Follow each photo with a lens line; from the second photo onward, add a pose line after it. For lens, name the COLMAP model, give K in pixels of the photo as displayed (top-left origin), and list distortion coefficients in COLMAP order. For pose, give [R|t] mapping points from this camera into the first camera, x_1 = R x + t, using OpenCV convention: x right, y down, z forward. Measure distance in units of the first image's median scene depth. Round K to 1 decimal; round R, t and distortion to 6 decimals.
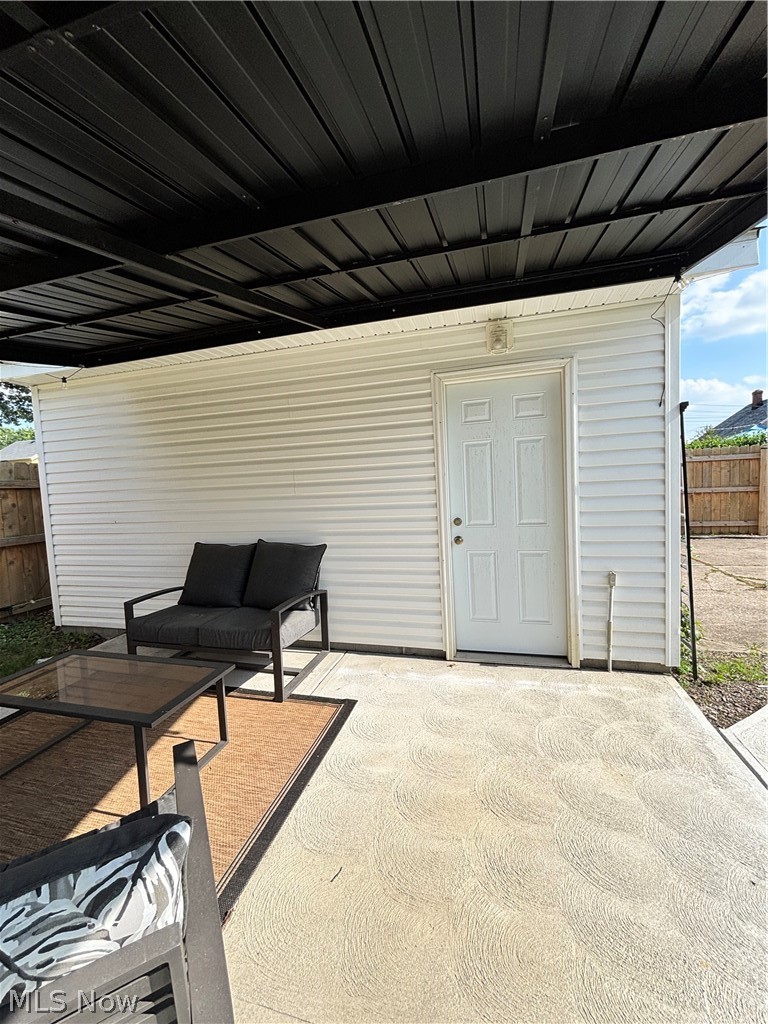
lens RADIAL K [[415.7, 0, 387.1], [0, 415.7, 510.7], [0, 0, 1]] dist [-0.001482, 0.000446]
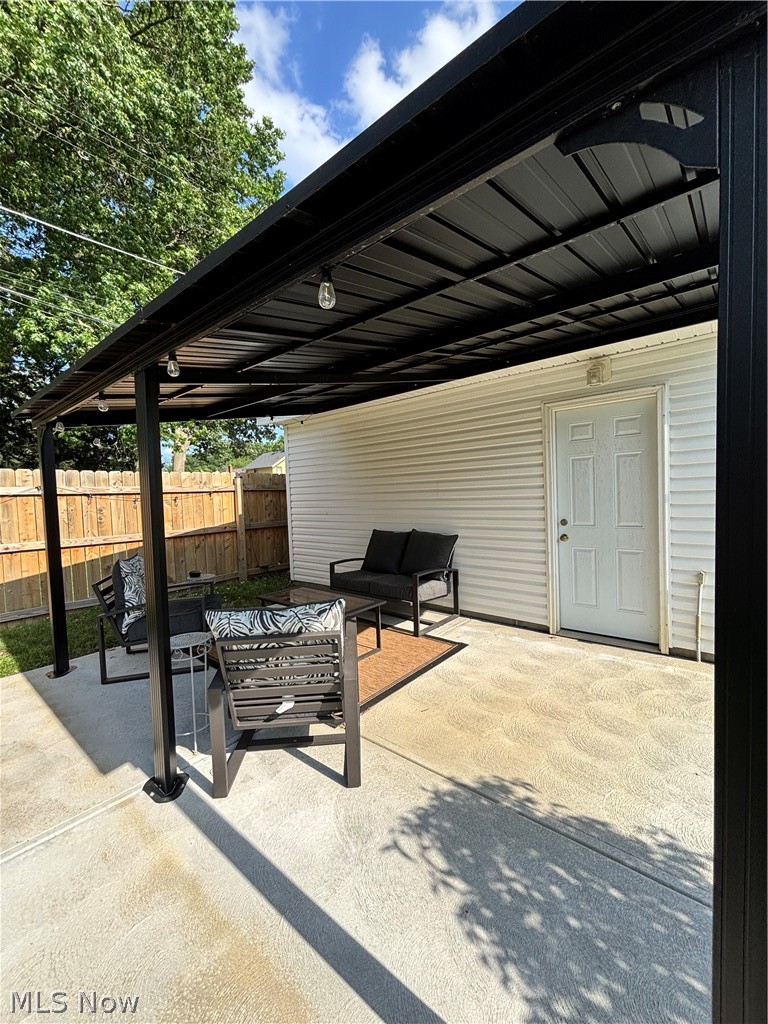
lens RADIAL K [[415.7, 0, 386.8], [0, 415.7, 512.0], [0, 0, 1]] dist [-0.001482, 0.000446]
pose [[0.906535, 0.033251, -0.420818, 0.220064], [-0.036111, 0.999347, 0.001173, 0.014111], [0.420583, 0.014133, 0.907144, -0.341586]]
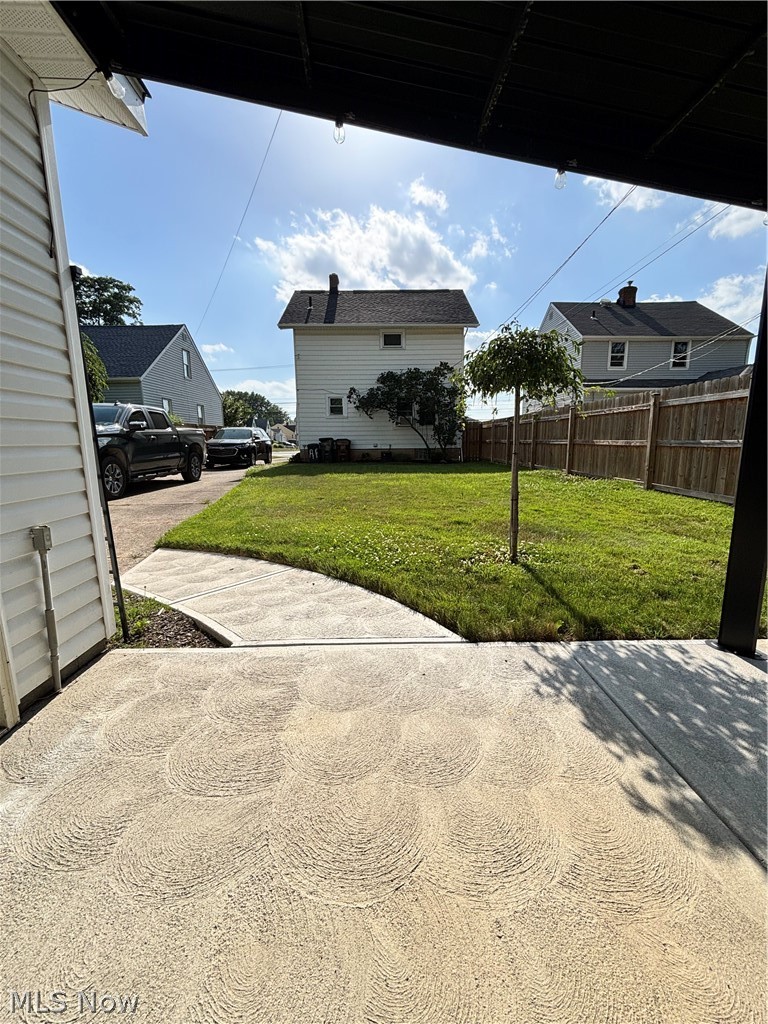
lens RADIAL K [[415.7, 0, 384.4], [0, 415.7, 510.5], [0, 0, 1]] dist [-0.001482, 0.000446]
pose [[-0.285943, -0.114749, 0.951351, -0.130990], [0.084783, 0.985881, 0.144396, 0.076674], [-0.954489, 0.121948, -0.272177, 0.641052]]
